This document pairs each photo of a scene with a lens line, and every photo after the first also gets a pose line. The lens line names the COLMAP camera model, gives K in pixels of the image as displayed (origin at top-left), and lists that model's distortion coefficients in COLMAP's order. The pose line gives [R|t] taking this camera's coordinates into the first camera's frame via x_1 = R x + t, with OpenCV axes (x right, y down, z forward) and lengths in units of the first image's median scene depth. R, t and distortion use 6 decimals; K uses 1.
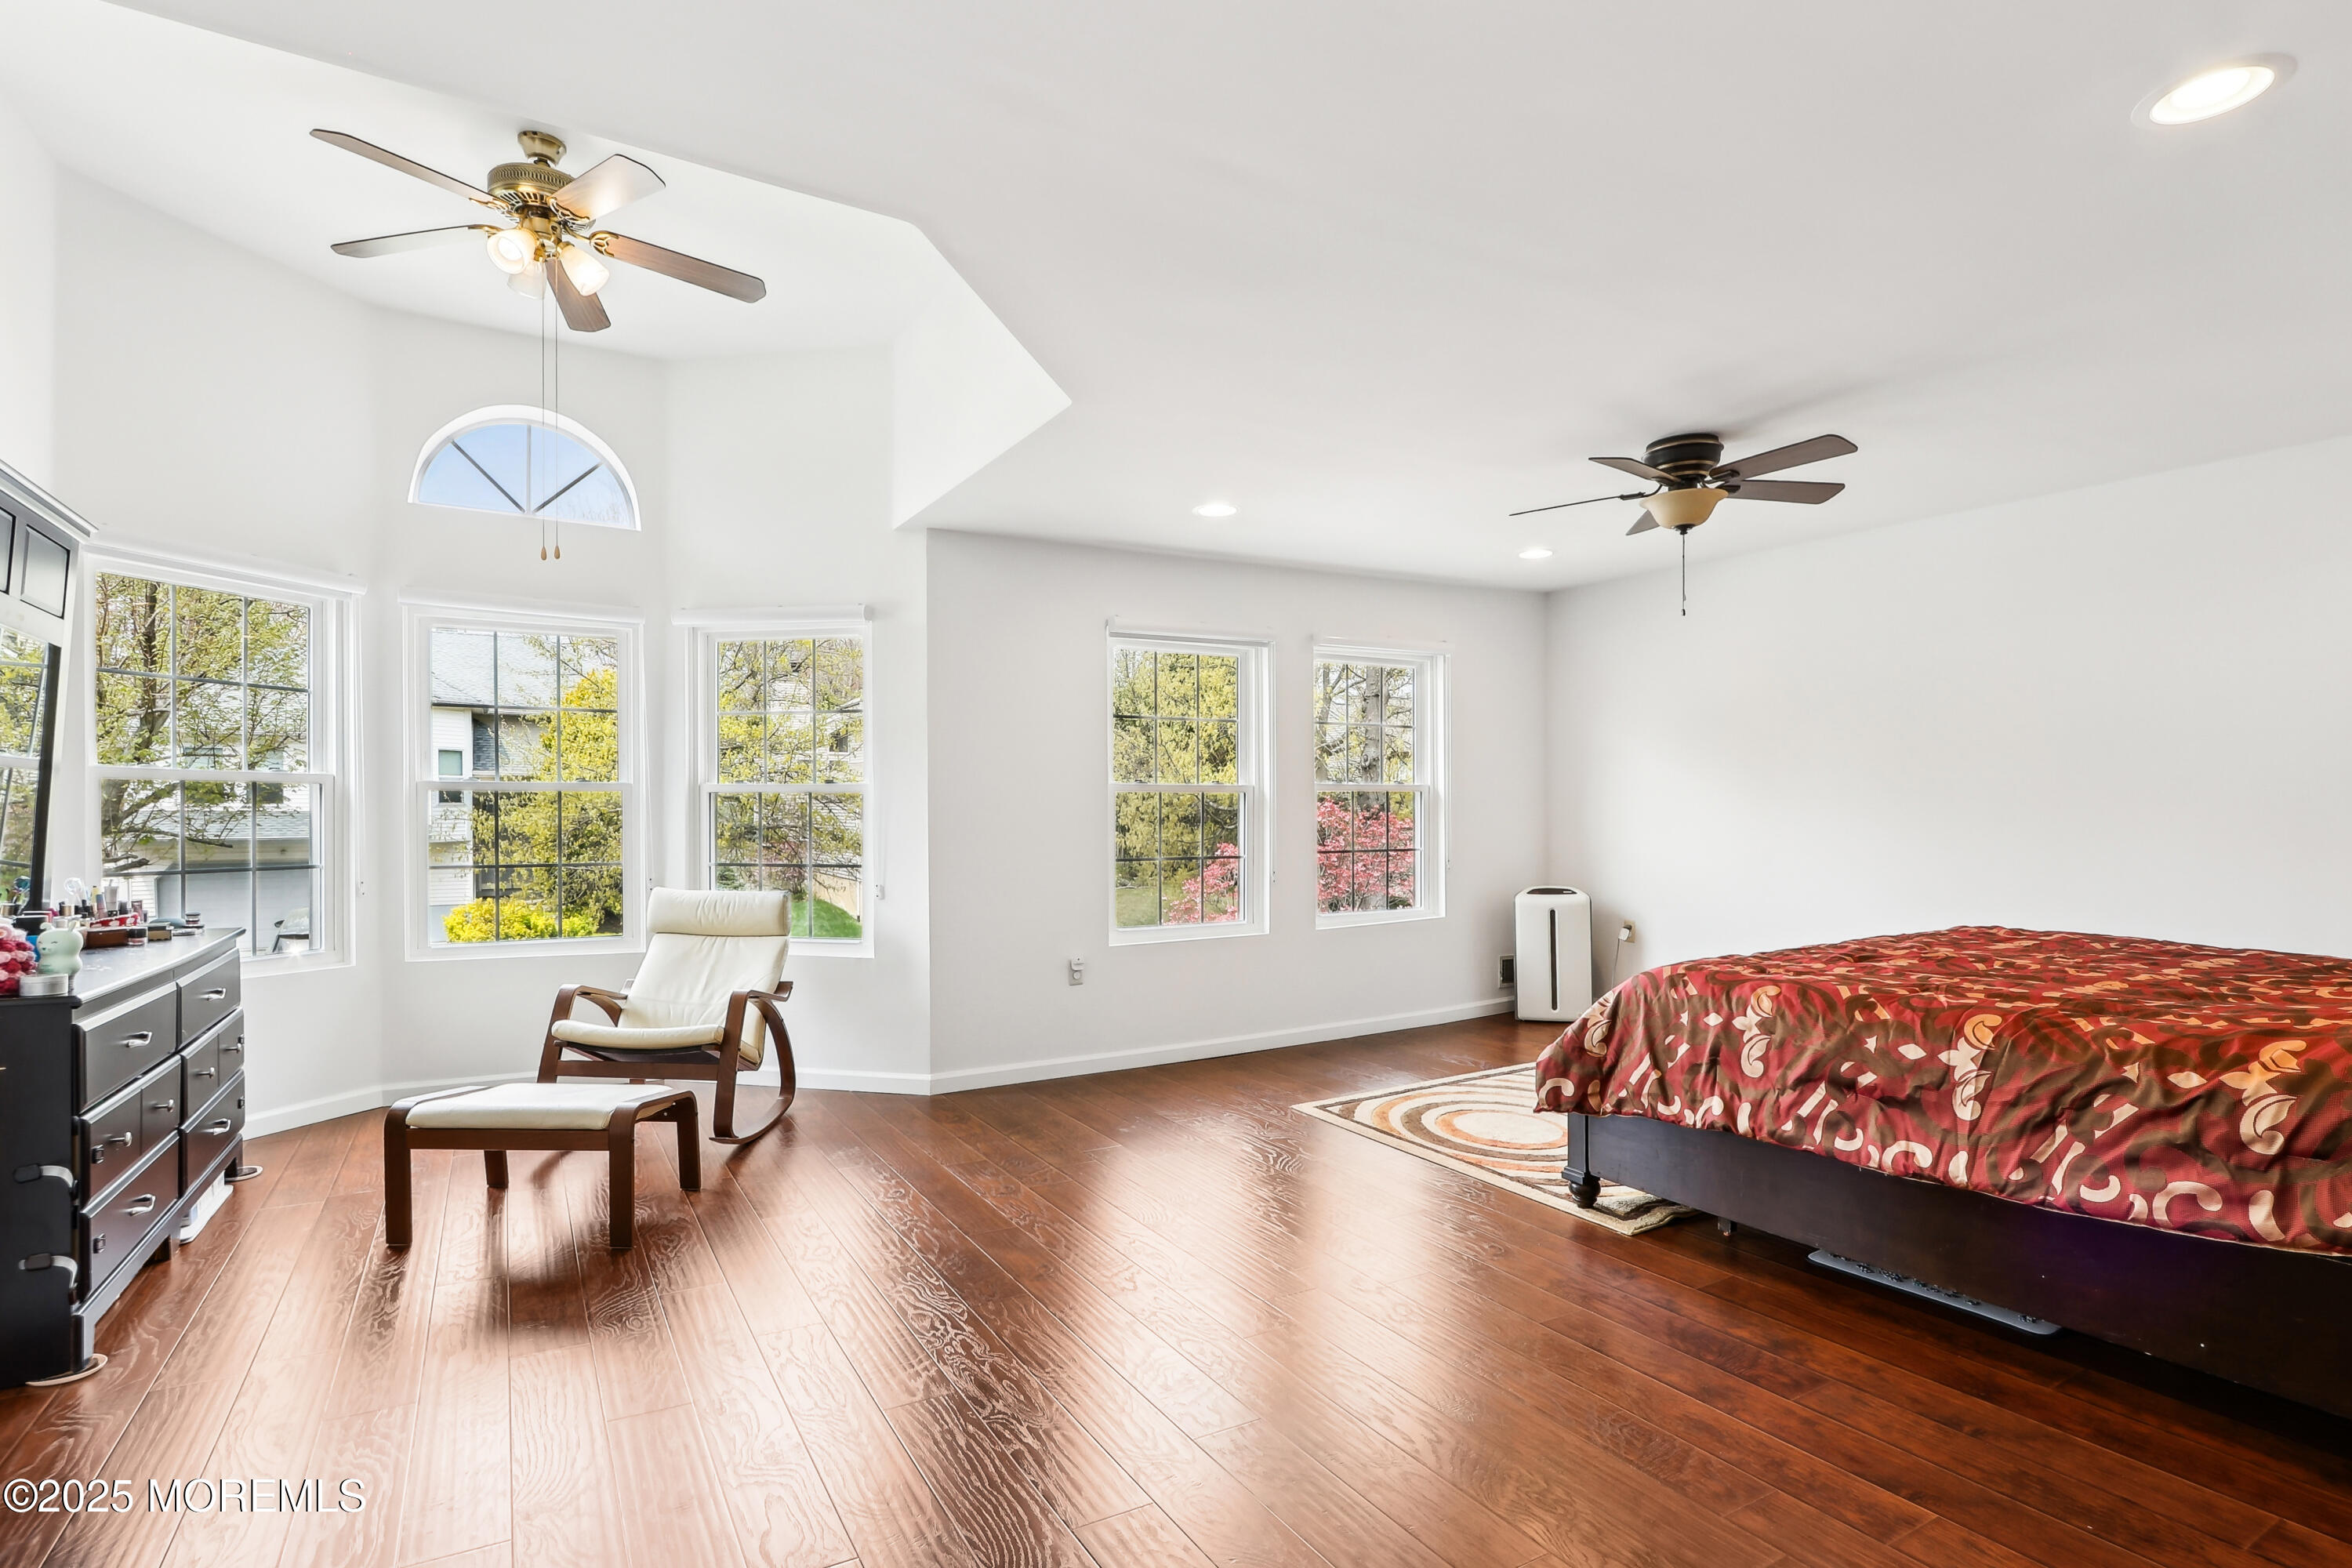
lens RADIAL K [[1118.5, 0, 1177.4], [0, 1118.5, 791.0], [0, 0, 1]] dist [-0.018535, 0.003614]
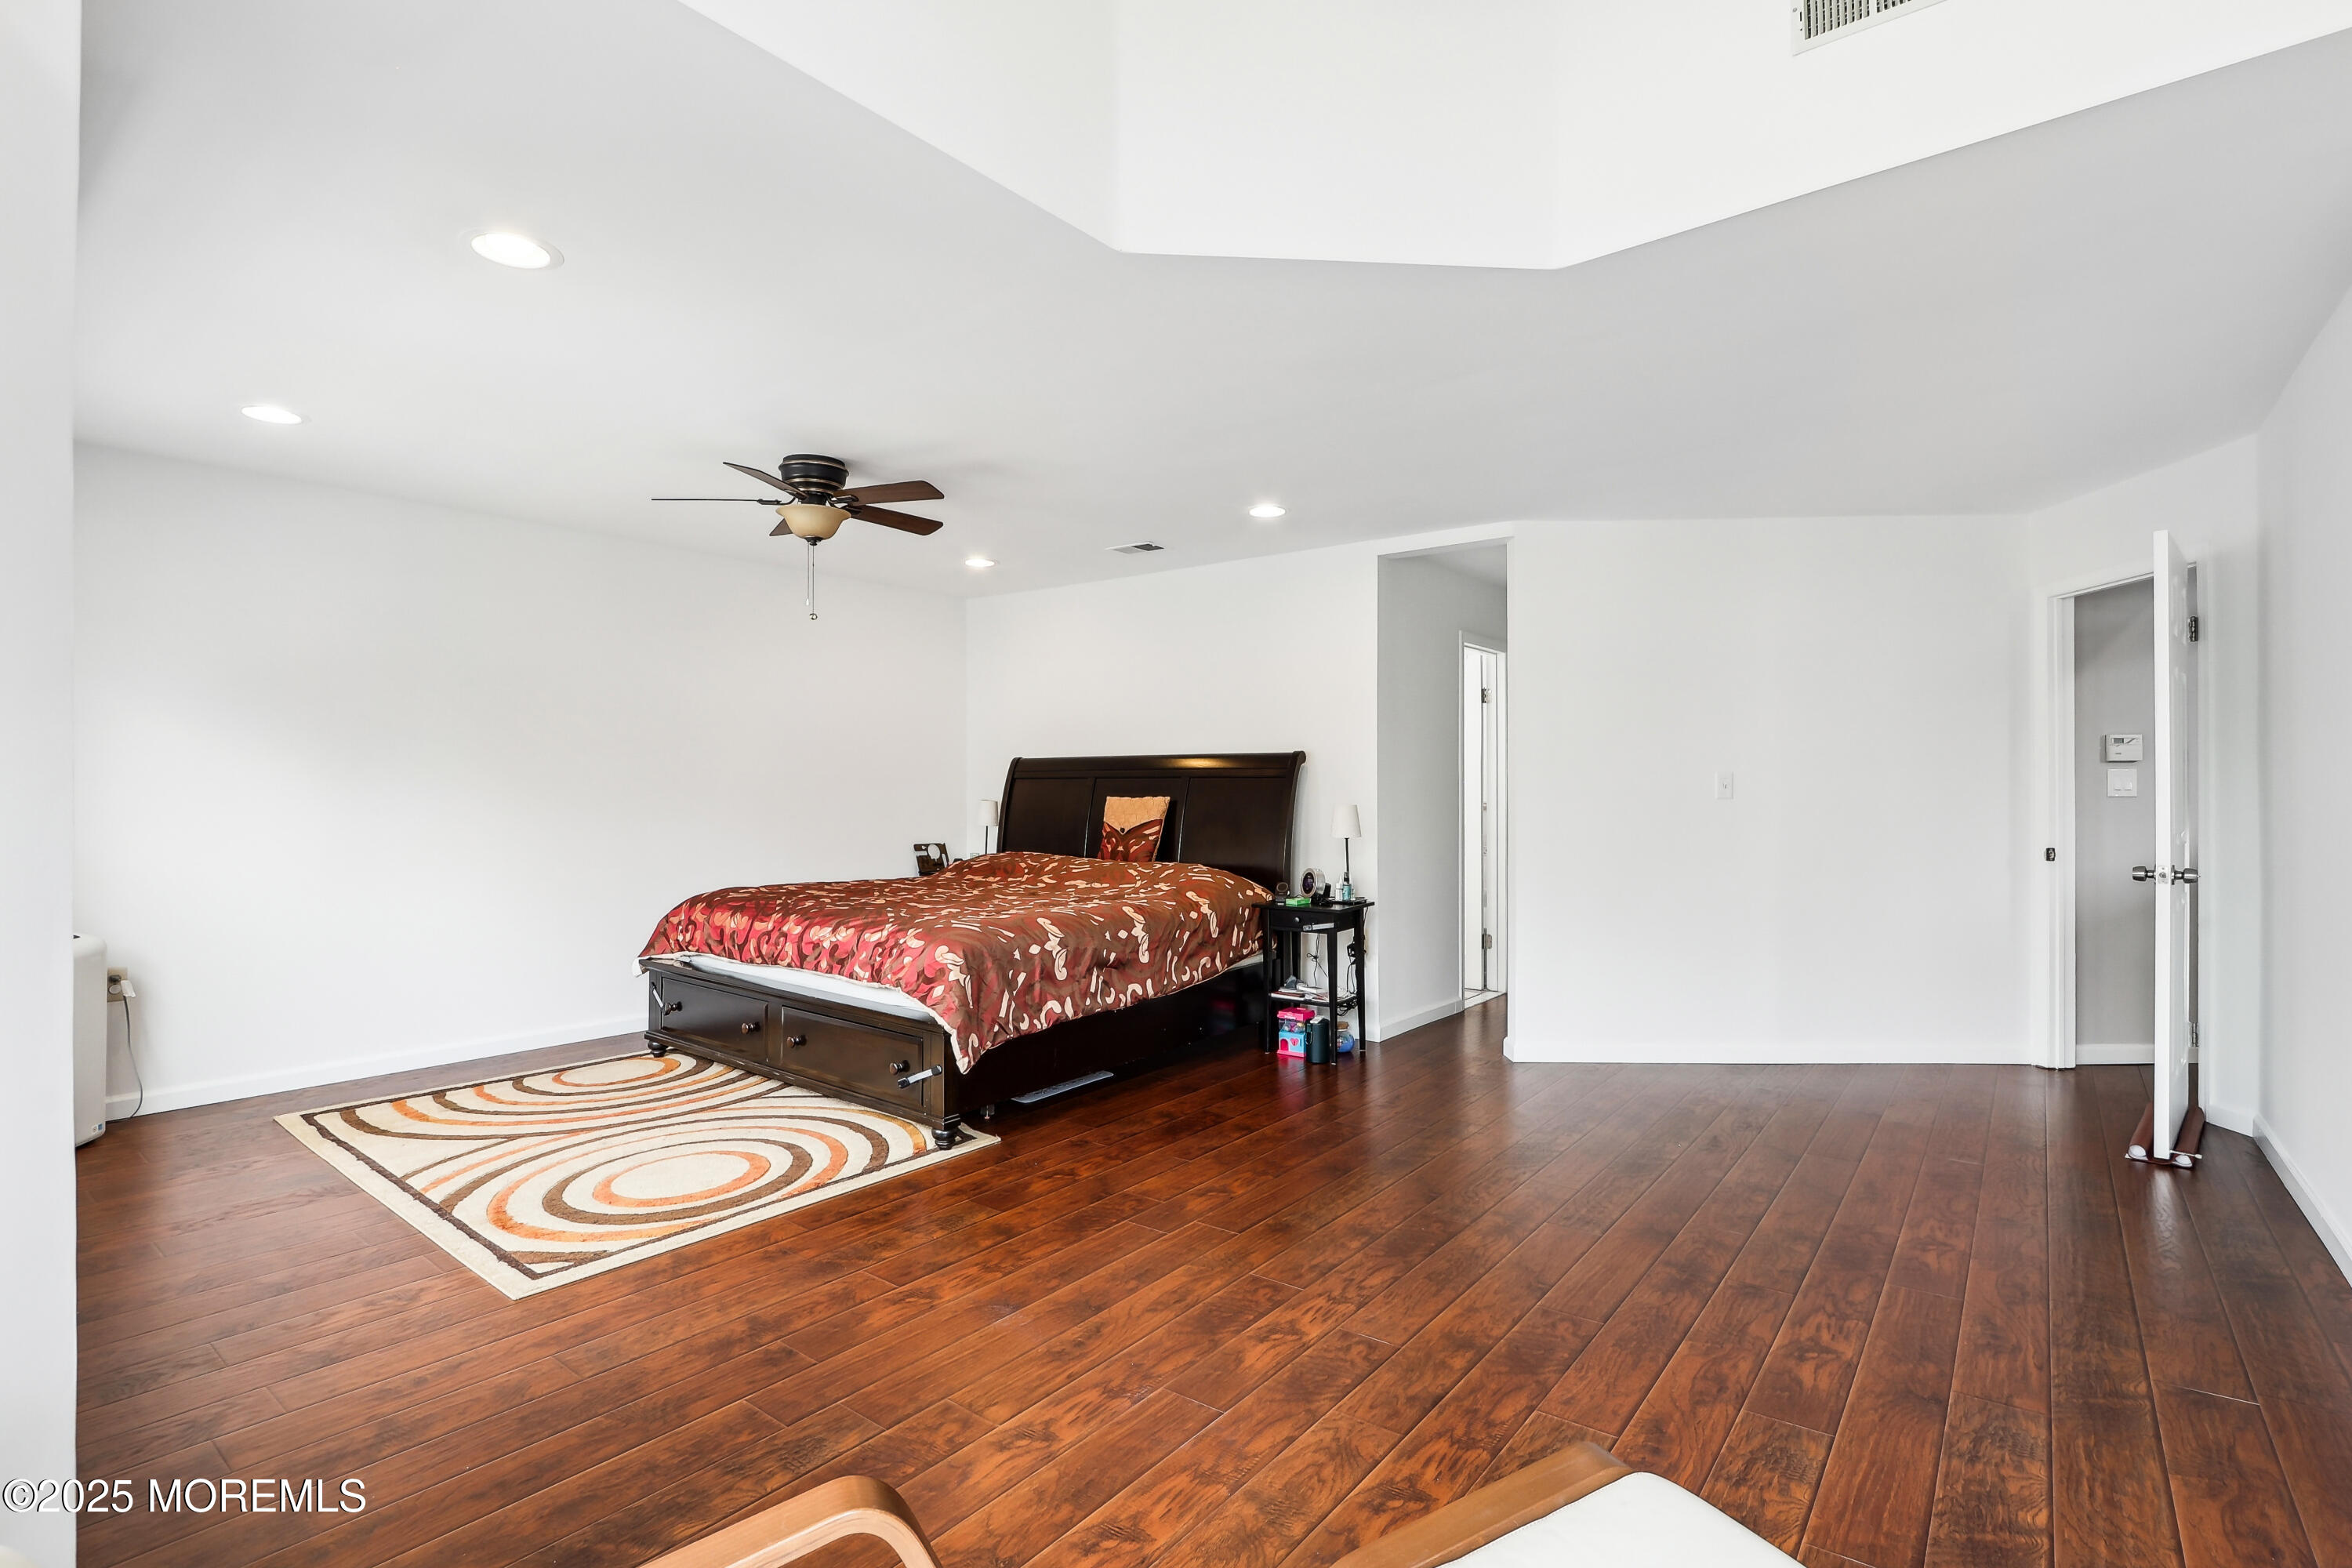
lens RADIAL K [[1118.5, 0, 1170.5], [0, 1118.5, 788.5], [0, 0, 1]] dist [-0.018535, 0.003614]
pose [[-0.354295, 0.004269, 0.935124, -0.969806], [-0.013882, 0.999855, -0.009824, 0.021453], [-0.935031, -0.016462, -0.354185, 1.499213]]
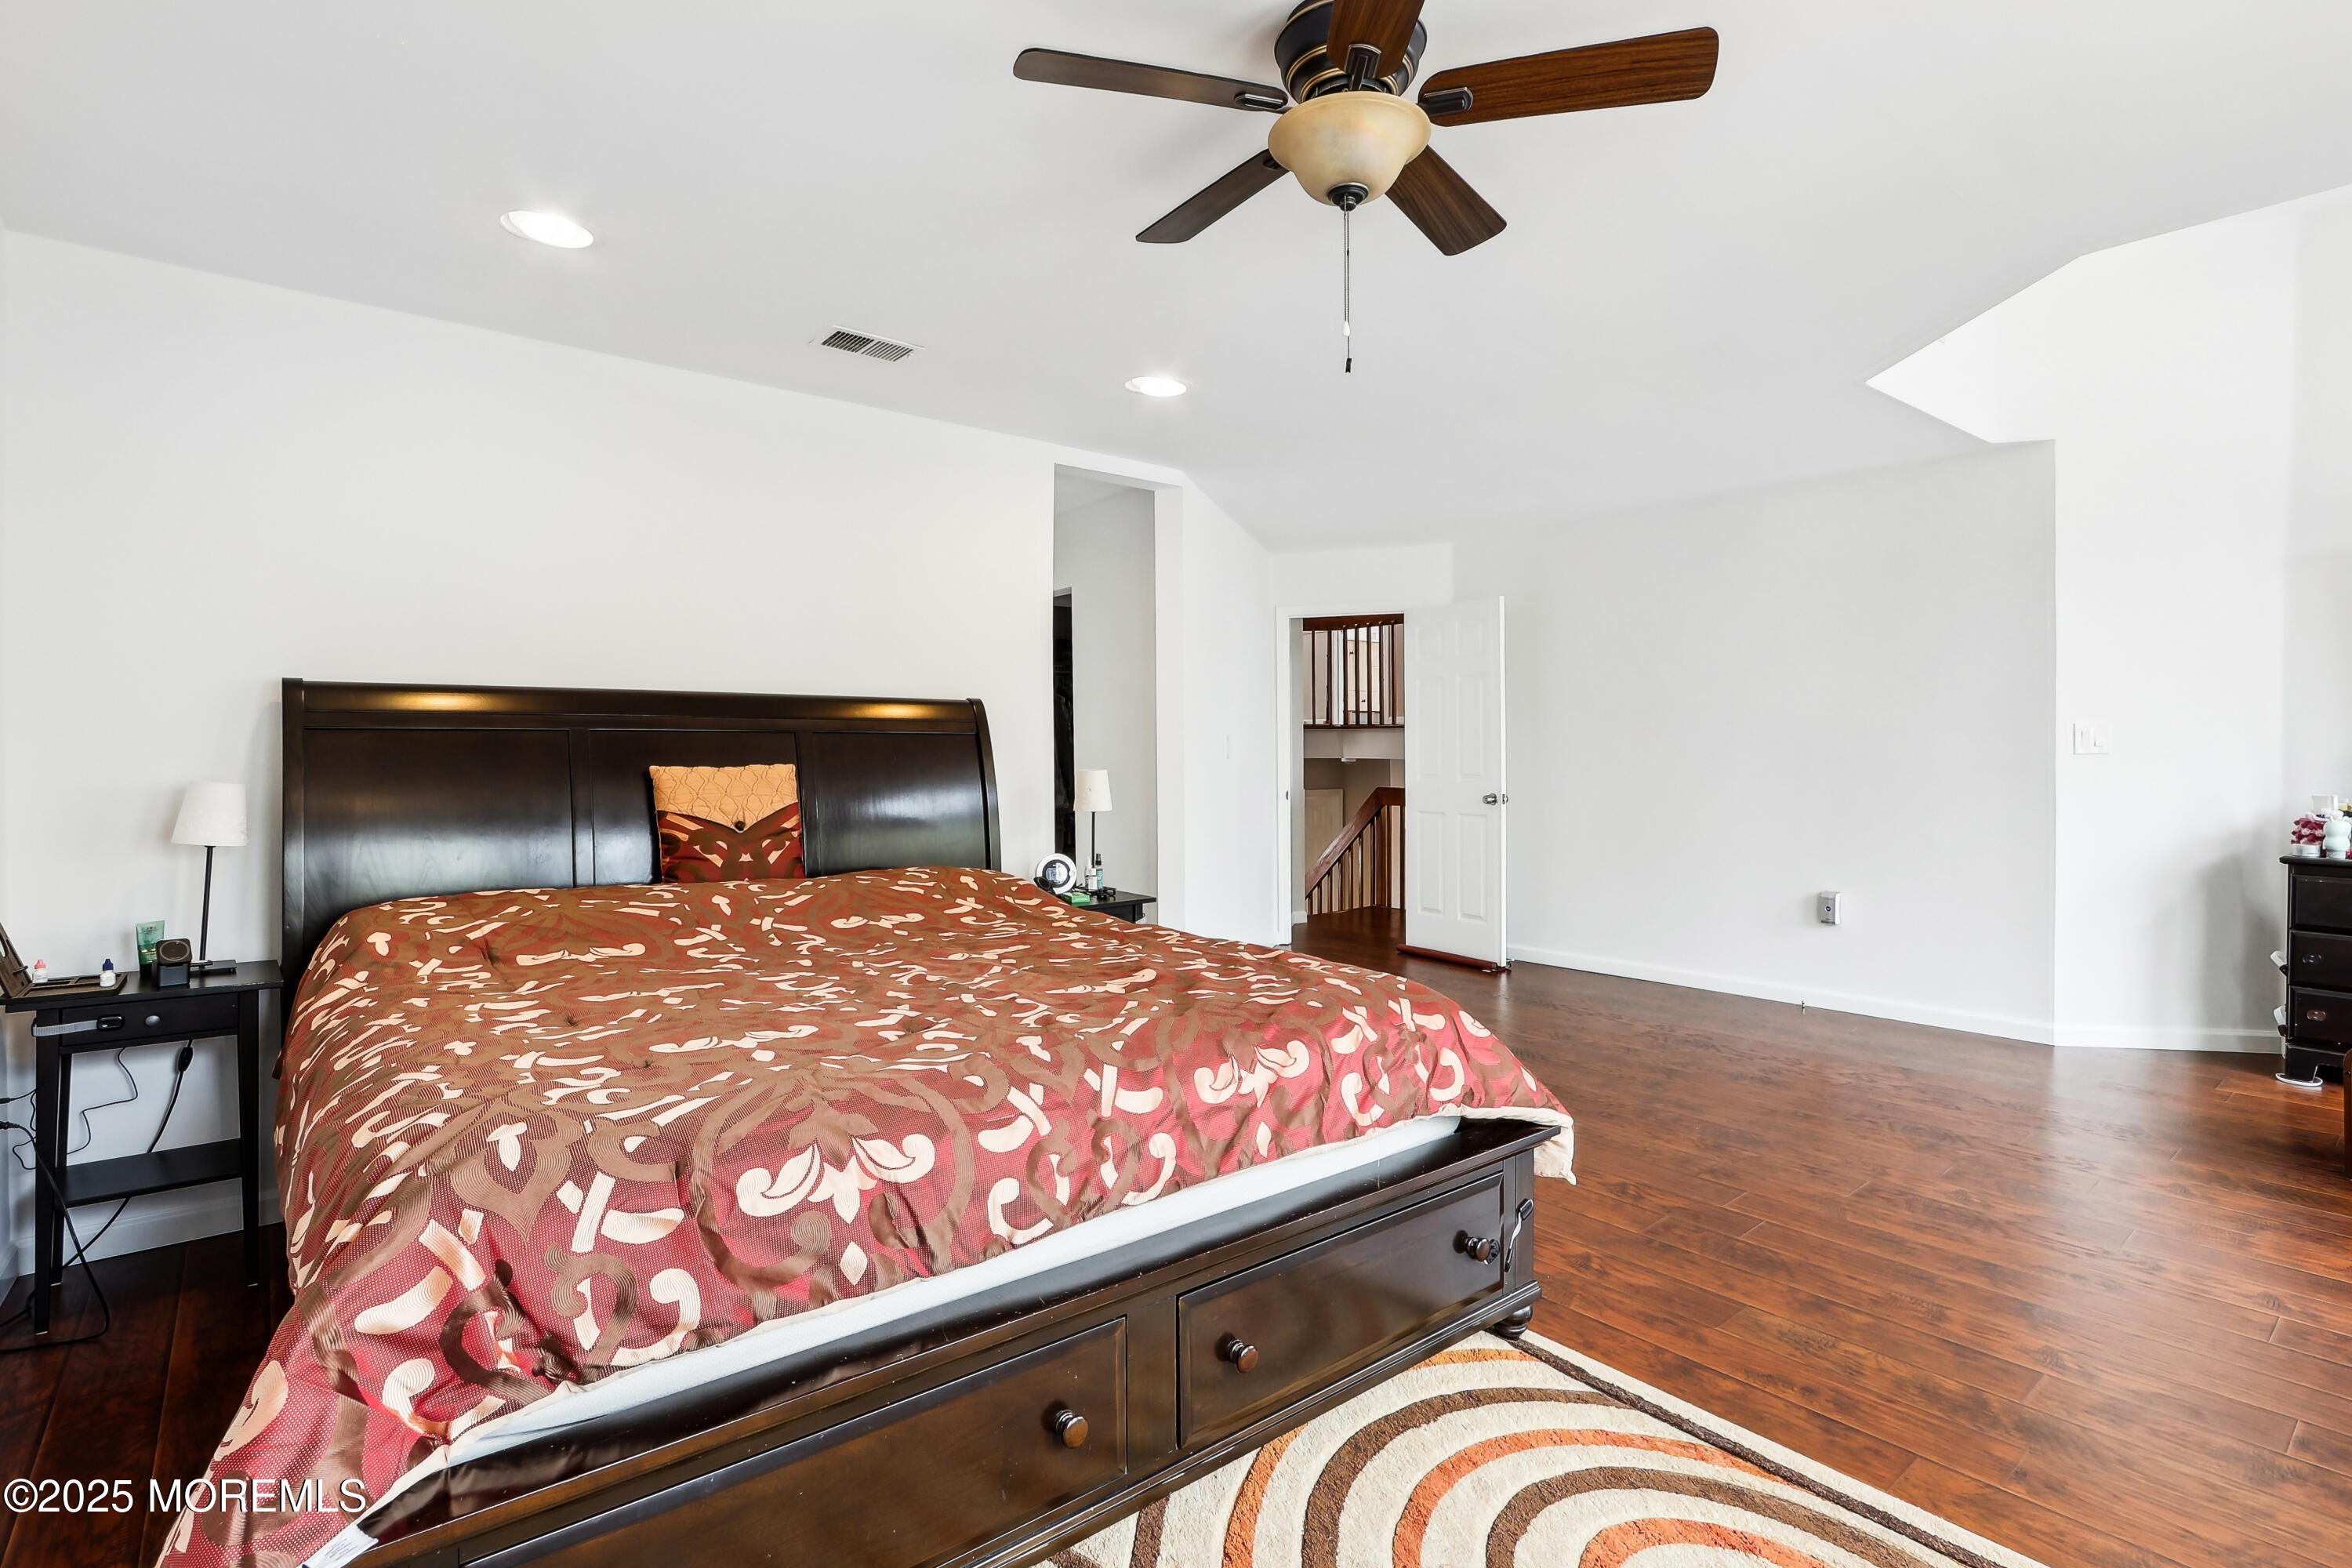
lens RADIAL K [[1118.5, 0, 1171.5], [0, 1118.5, 746.7], [0, 0, 1]] dist [-0.018535, 0.003614]
pose [[-0.989920, 0.000817, -0.141623, 0.843334], [0.002374, 0.999939, -0.010826, 0.011093], [0.141606, -0.011053, -0.989861, 2.092789]]
